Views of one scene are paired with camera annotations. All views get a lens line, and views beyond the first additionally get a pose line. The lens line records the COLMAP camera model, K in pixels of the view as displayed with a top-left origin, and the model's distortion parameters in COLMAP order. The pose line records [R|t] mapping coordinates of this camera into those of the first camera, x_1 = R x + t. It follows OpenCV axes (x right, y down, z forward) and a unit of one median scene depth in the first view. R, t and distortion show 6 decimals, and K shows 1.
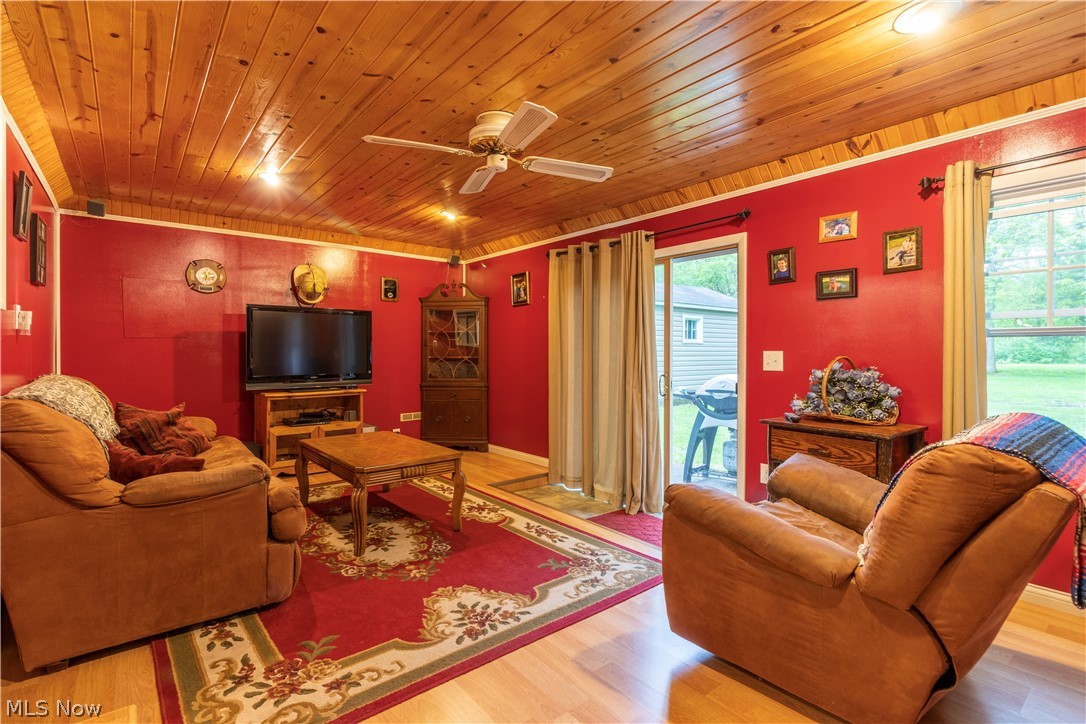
lens RADIAL K [[513.6, 0, 542.7], [0, 513.6, 355.0], [0, 0, 1]] dist [0.001872, 0.000151]
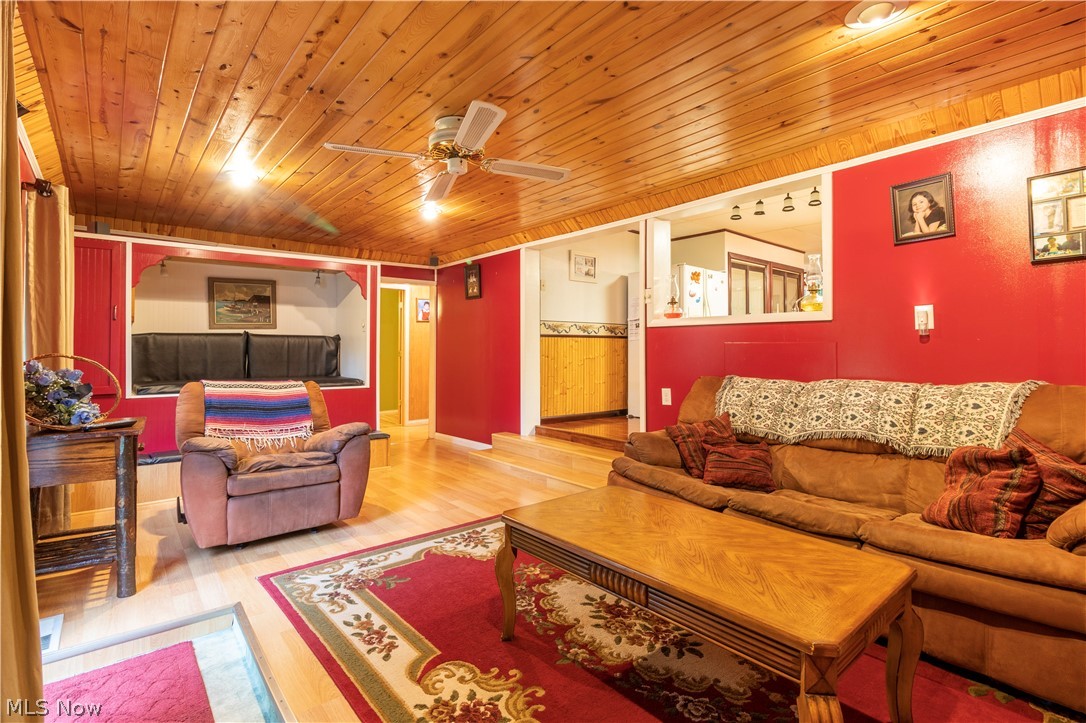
lens RADIAL K [[513.6, 0, 543.1], [0, 513.6, 354.3], [0, 0, 1]] dist [0.001872, 0.000151]
pose [[-0.999781, -0.003608, -0.020613, -0.230705], [-0.003829, 0.999936, 0.010669, -0.012295], [0.020573, 0.010746, -0.999731, 1.927653]]
